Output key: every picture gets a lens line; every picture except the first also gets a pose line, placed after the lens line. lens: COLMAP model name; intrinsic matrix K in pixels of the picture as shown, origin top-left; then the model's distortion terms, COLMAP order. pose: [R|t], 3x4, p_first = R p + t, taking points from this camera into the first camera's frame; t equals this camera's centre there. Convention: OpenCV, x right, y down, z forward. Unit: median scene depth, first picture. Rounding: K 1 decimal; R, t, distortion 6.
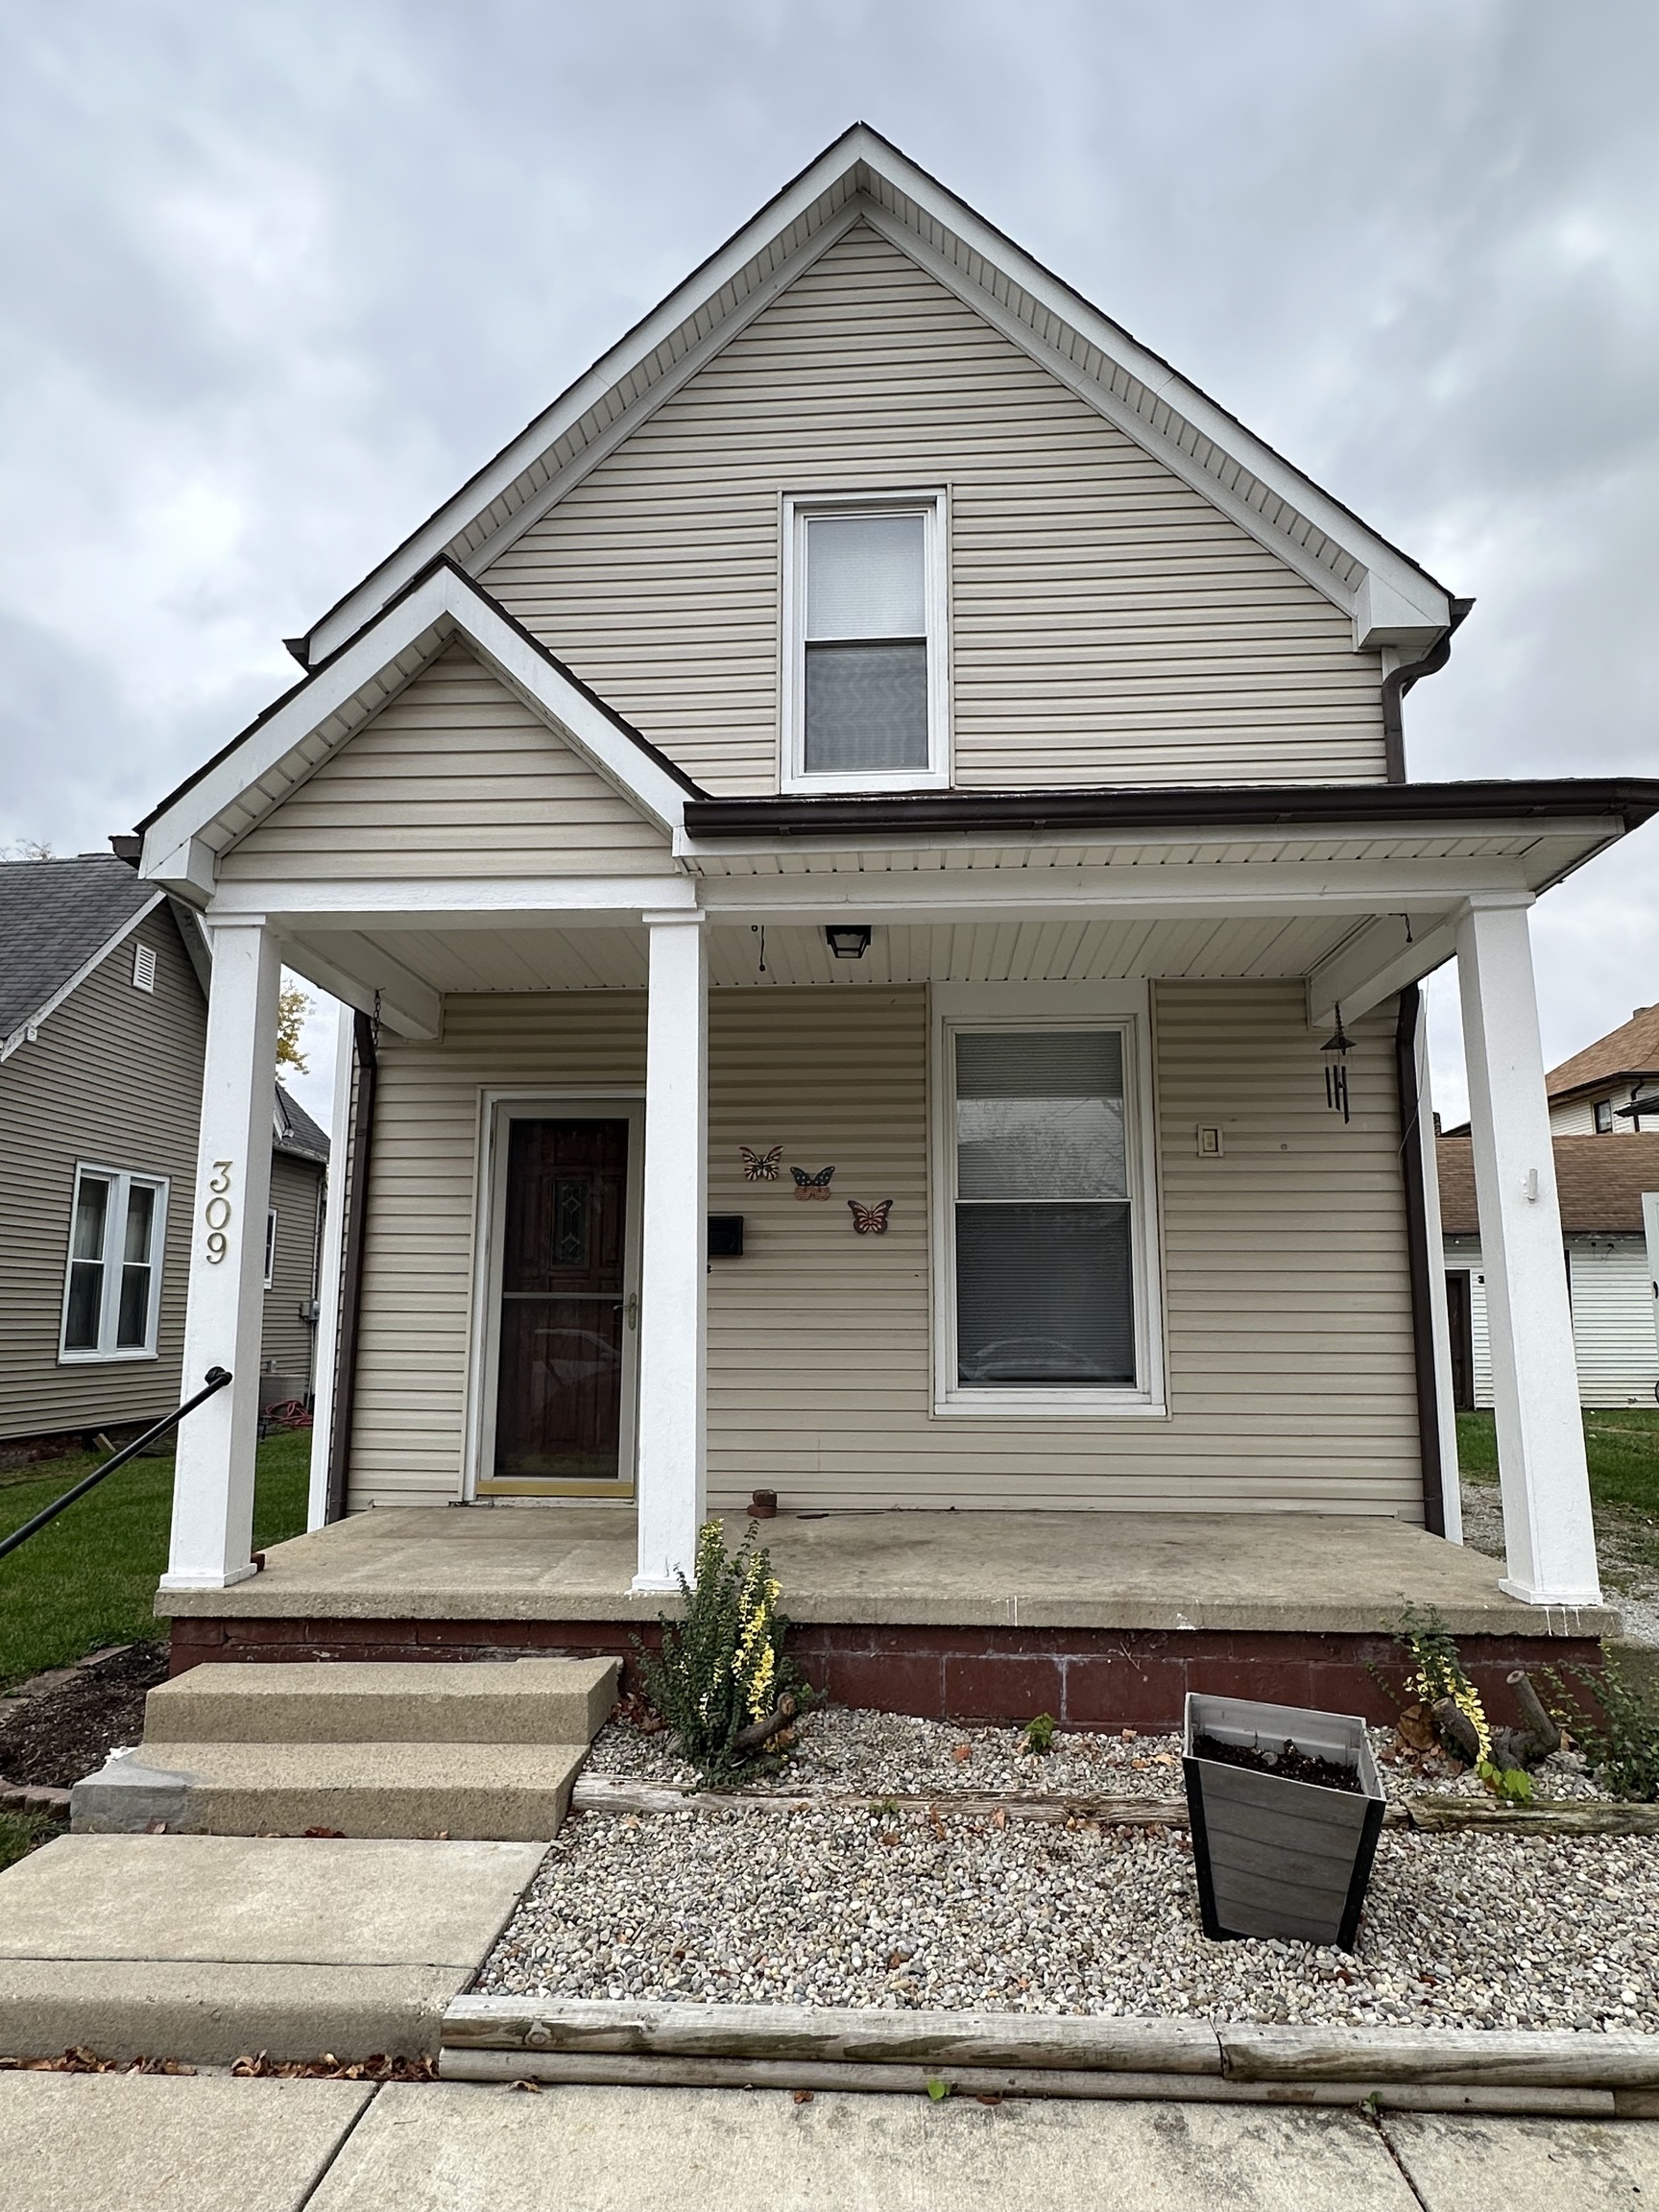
lens RADIAL K [[1315.1, 0, 795.0], [0, 1315.1, 1111.4], [0, 0, 1]] dist [0.000480, -0.000061]
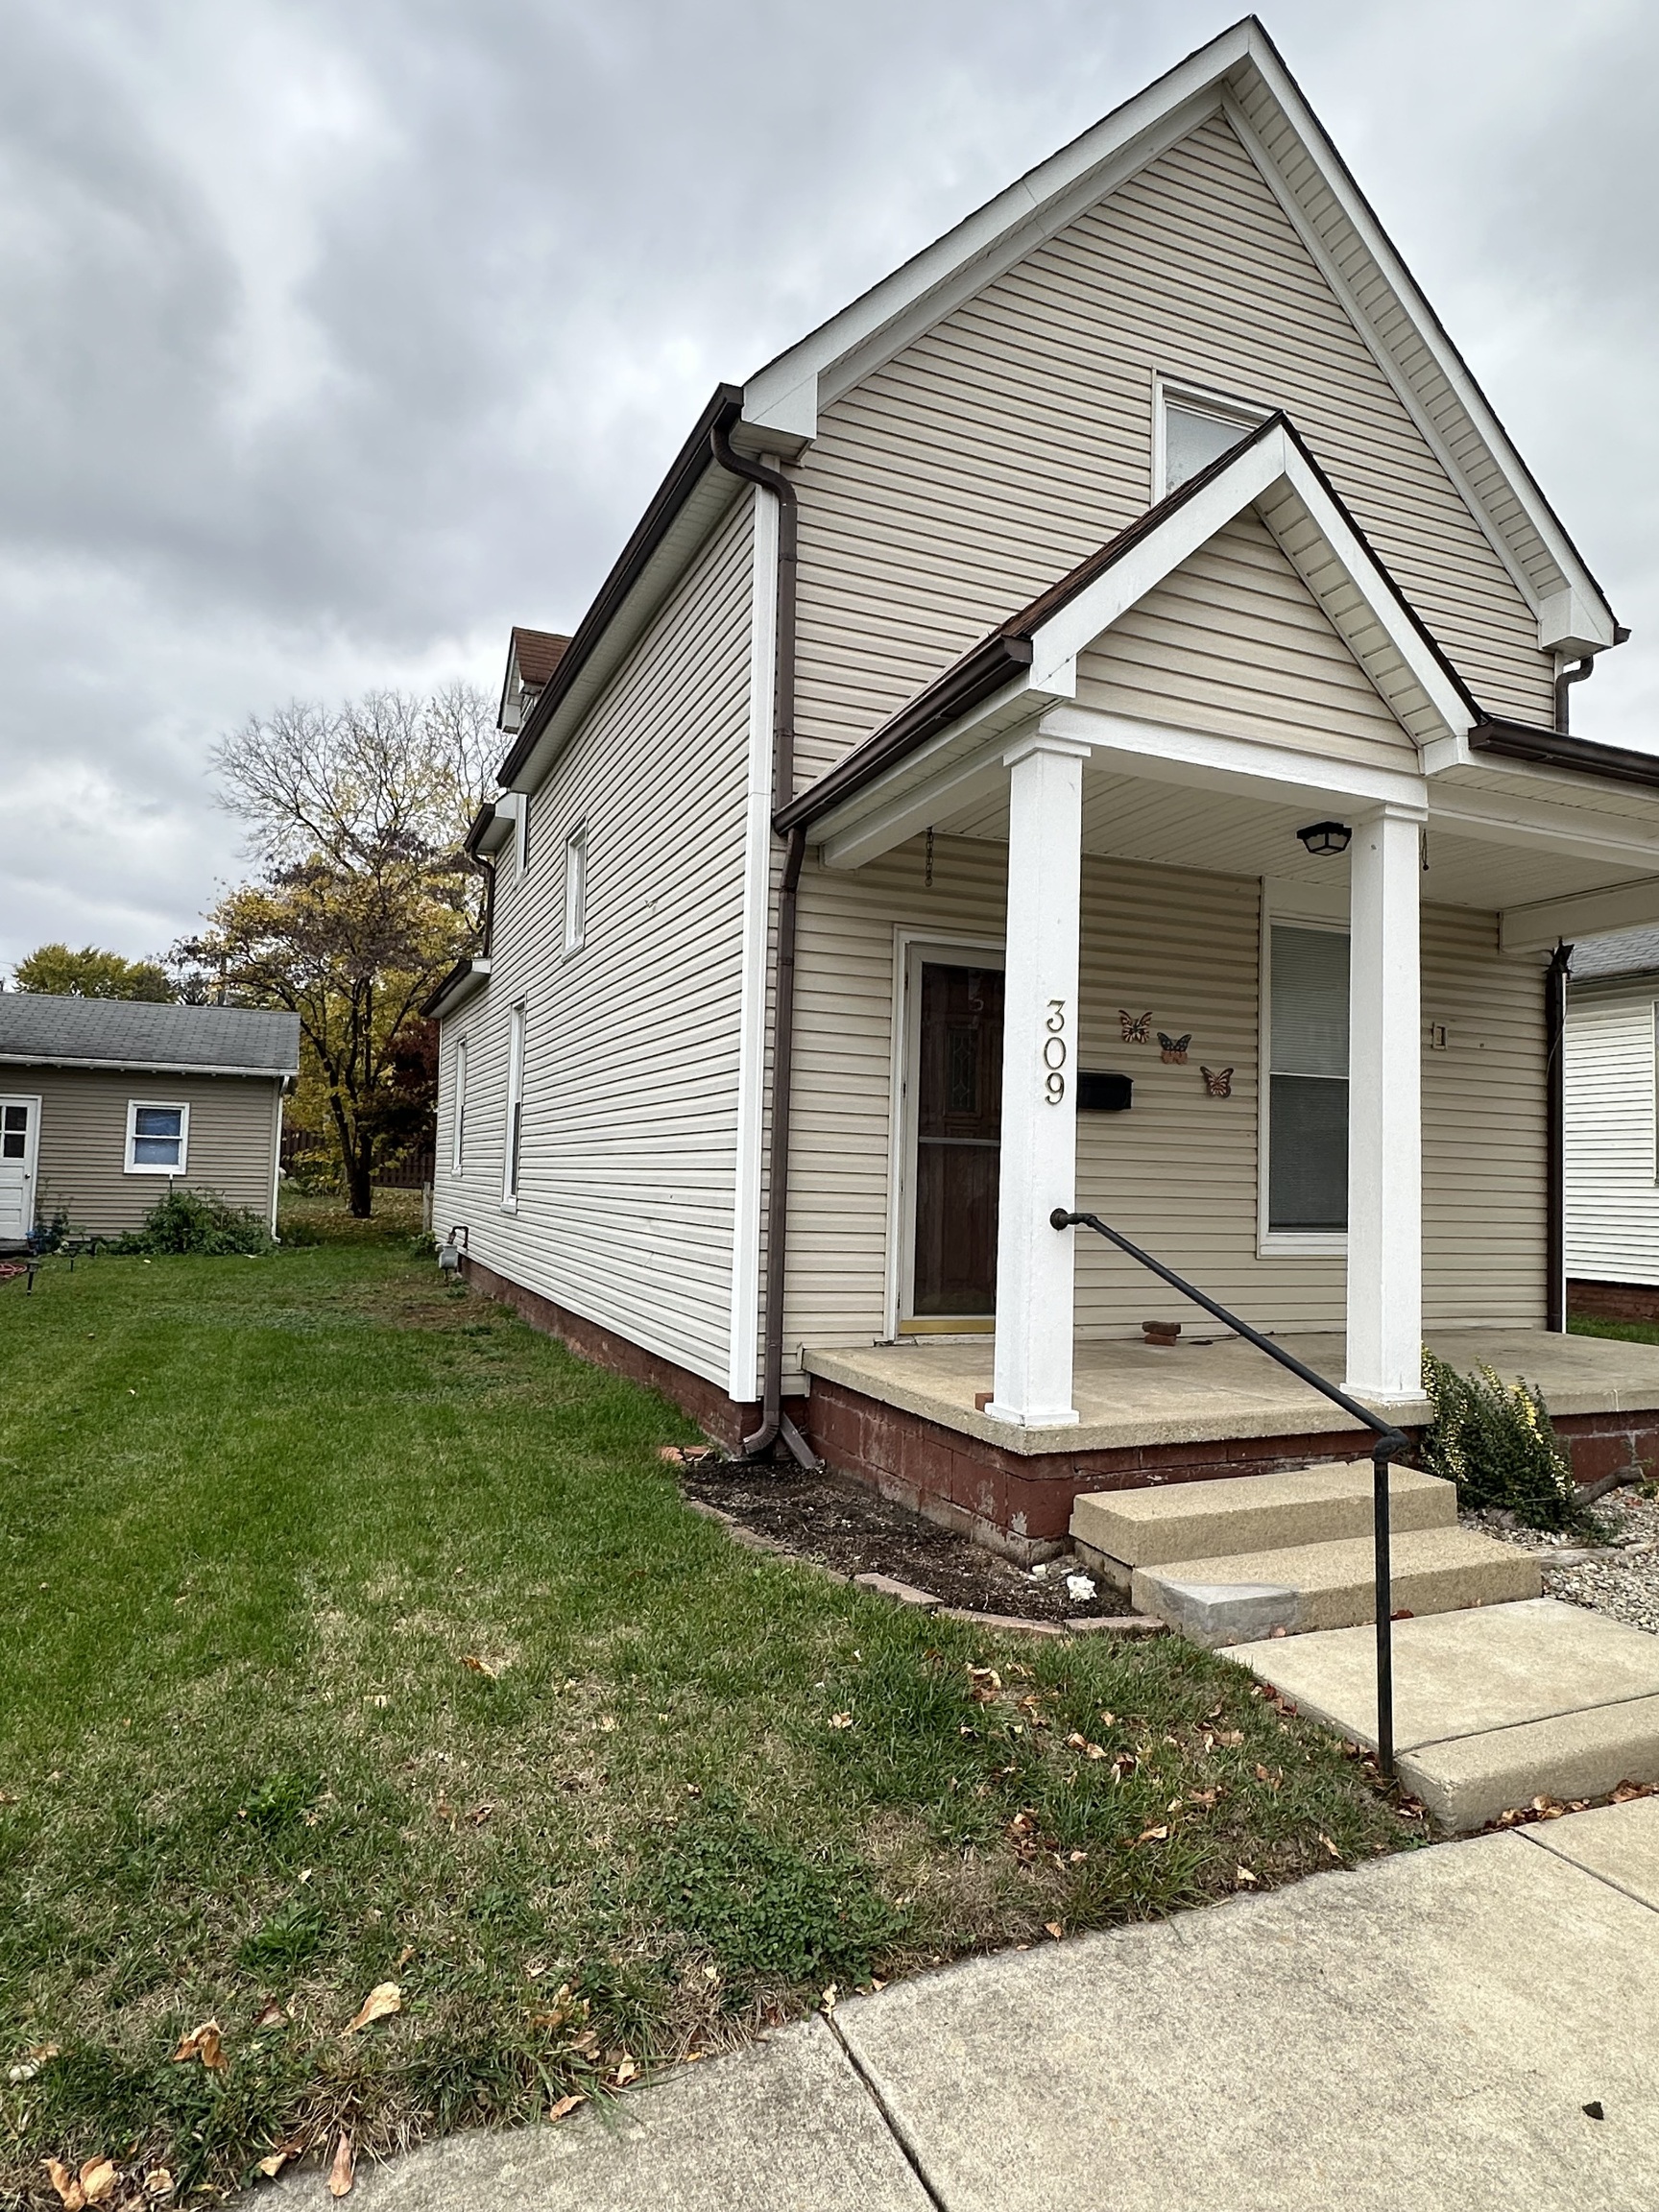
lens RADIAL K [[1321.4, 0, 829.5], [0, 1321.4, 1106.0], [0, 0, 1]] dist [-0.000294, -0.000250]
pose [[0.890380, 0.046624, 0.452824, -1.018520], [-0.096414, 0.991489, 0.087491, 0.046253], [-0.444891, -0.121559, 0.887297, 0.198702]]
